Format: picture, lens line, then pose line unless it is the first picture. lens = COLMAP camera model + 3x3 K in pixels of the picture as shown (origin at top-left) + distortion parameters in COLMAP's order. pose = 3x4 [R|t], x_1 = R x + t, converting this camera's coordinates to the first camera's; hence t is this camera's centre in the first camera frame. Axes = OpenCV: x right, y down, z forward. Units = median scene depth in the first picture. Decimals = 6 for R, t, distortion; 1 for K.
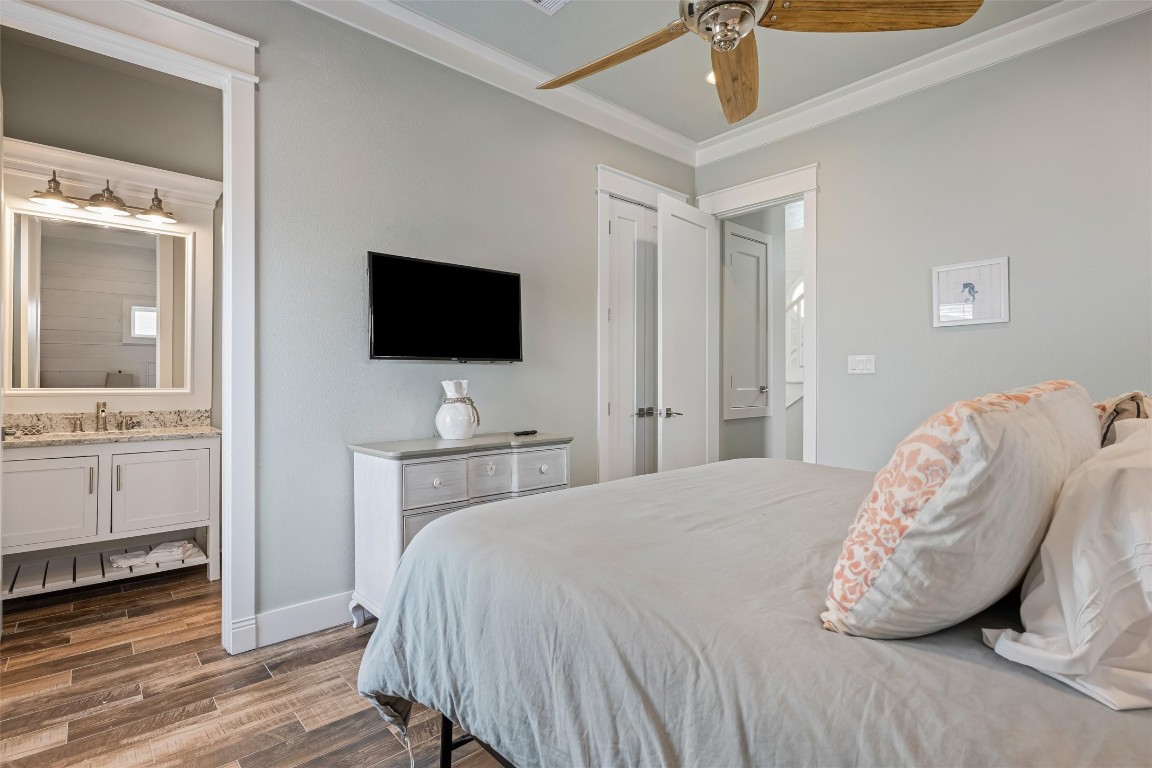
lens RADIAL K [[554.9, 0, 574.5], [0, 554.9, 382.3], [0, 0, 1]] dist [-0.002020, 0.000277]
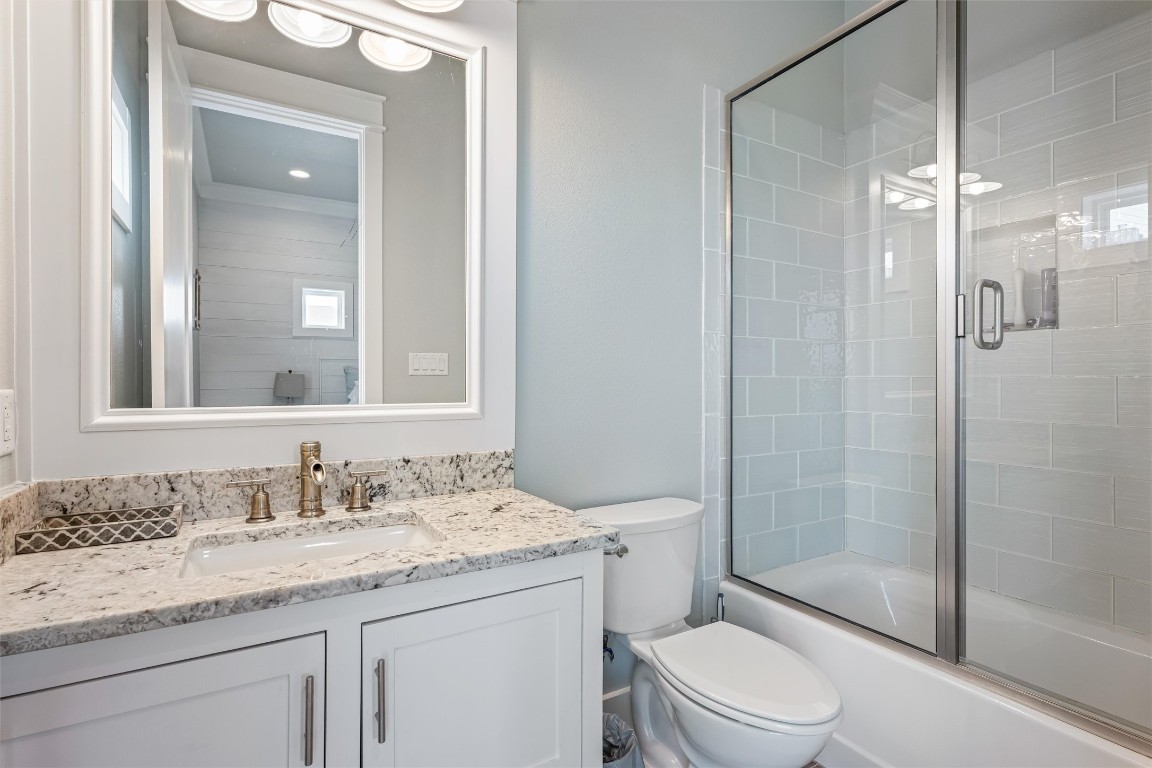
lens RADIAL K [[554.9, 0, 571.6], [0, 554.9, 385.6], [0, 0, 1]] dist [-0.002020, 0.000277]
pose [[0.981776, -0.002429, -0.190027, -0.568061], [0.003745, 0.999971, 0.006564, -0.006478], [0.190006, -0.007156, 0.981757, 0.616999]]
